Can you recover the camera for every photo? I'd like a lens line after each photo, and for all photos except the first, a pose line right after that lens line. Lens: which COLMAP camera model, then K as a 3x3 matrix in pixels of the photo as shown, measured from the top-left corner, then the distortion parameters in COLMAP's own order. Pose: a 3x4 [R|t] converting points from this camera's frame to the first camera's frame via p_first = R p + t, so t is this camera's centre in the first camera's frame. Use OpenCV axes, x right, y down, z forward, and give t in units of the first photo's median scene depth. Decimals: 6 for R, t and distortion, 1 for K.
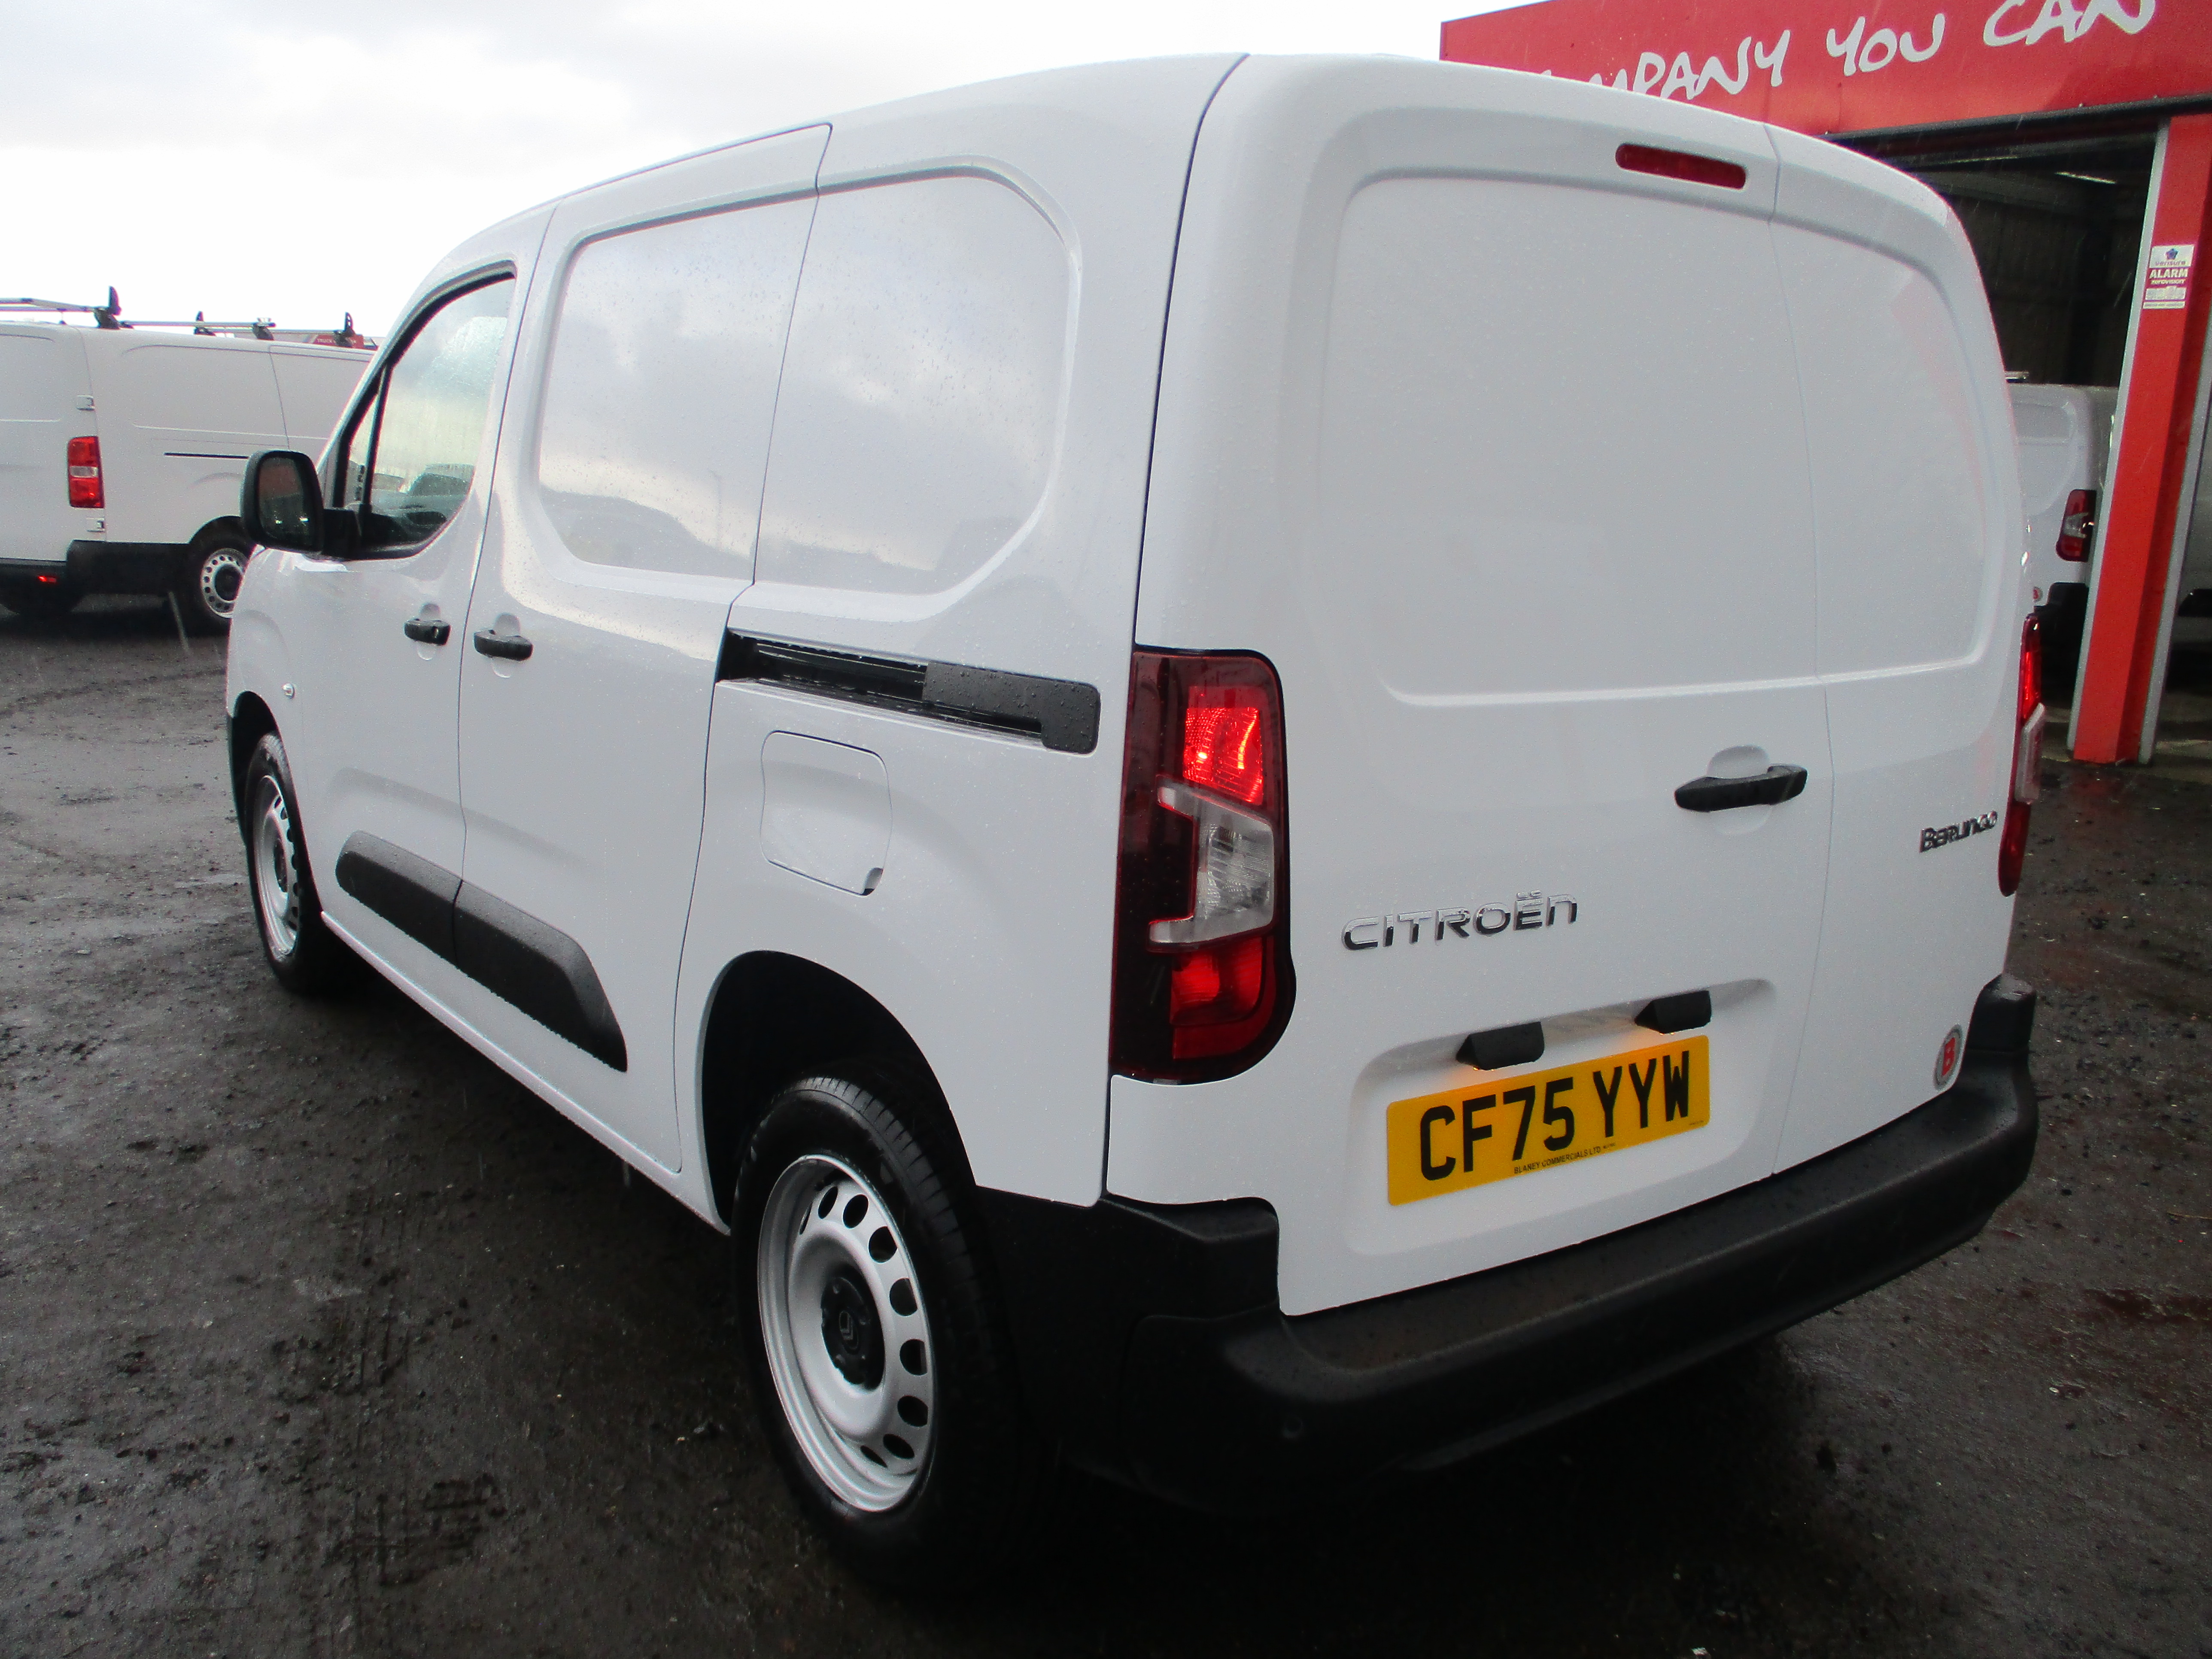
lens RADIAL K [[1823.6, 0, 1104.2], [0, 1823.6, 831.8], [0, 0, 1]] dist [-0.037217, 0.013872]
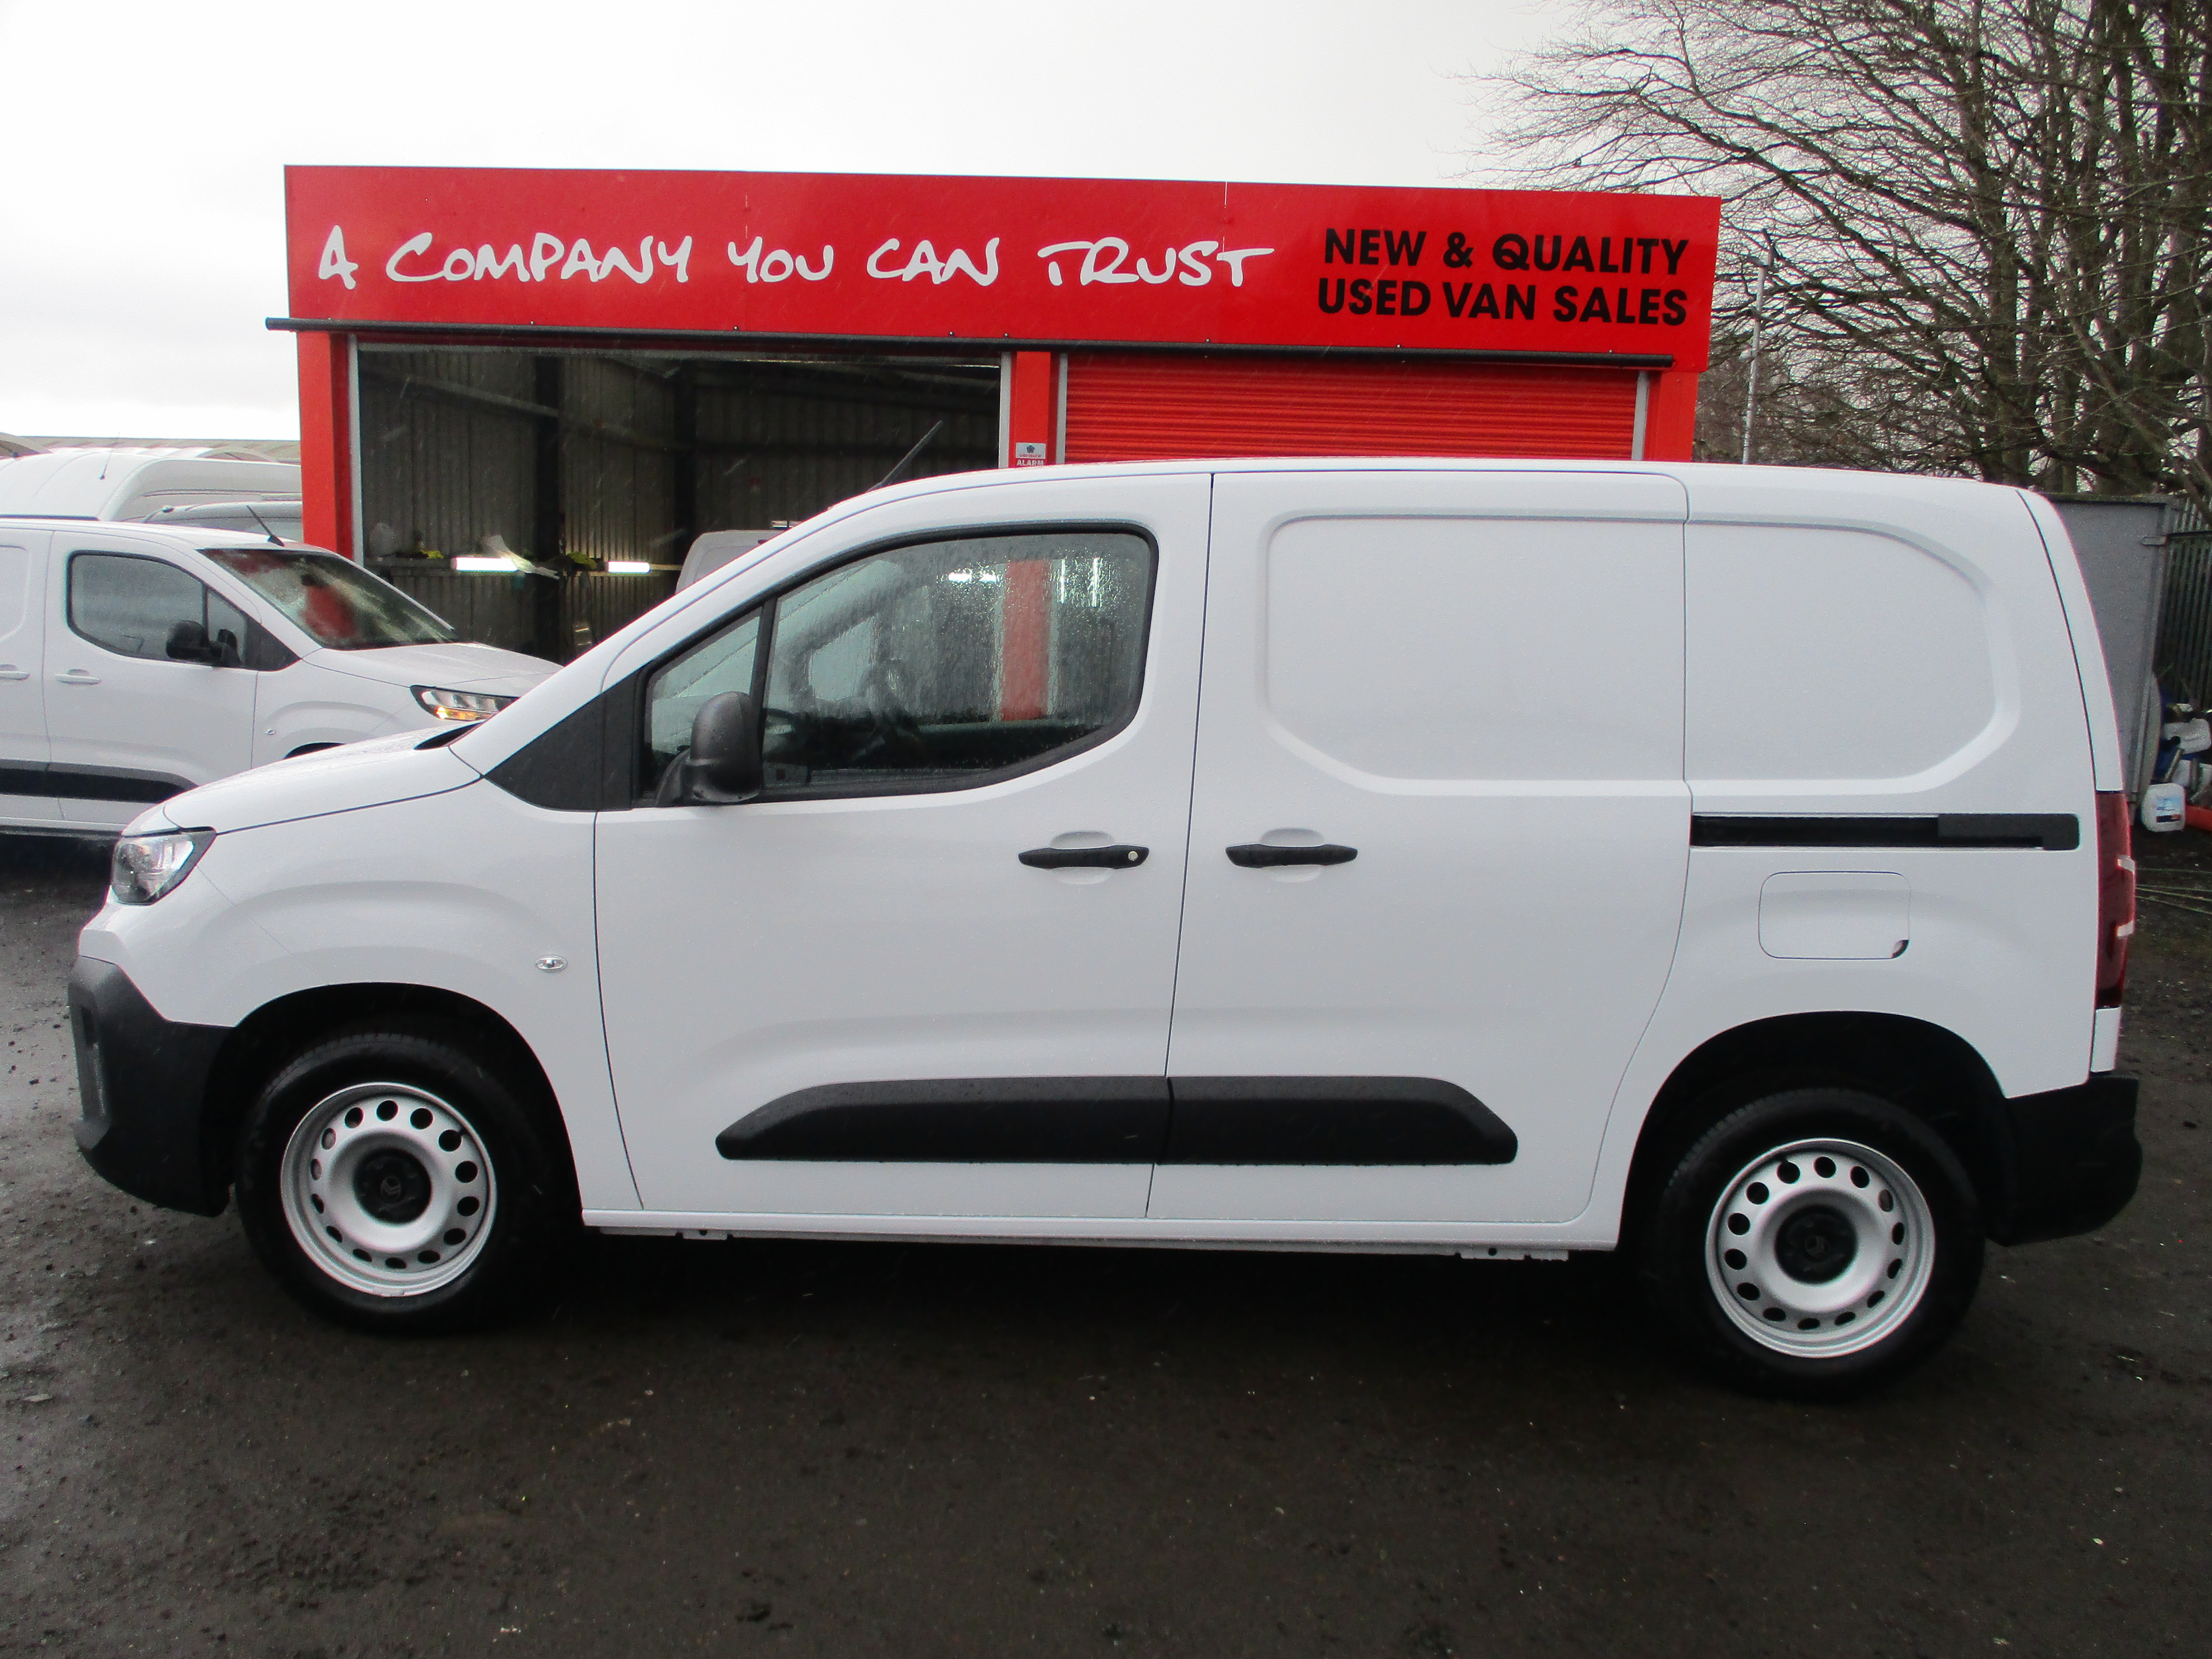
lens RADIAL K [[1823.6, 0, 1099.0], [0, 1823.6, 827.7], [0, 0, 1]] dist [-0.037217, 0.013872]
pose [[0.643581, -0.108806, 0.757605, -0.395884], [0.154859, 0.987883, 0.010326, -0.045620], [-0.749548, 0.110676, 0.652632, 0.095989]]
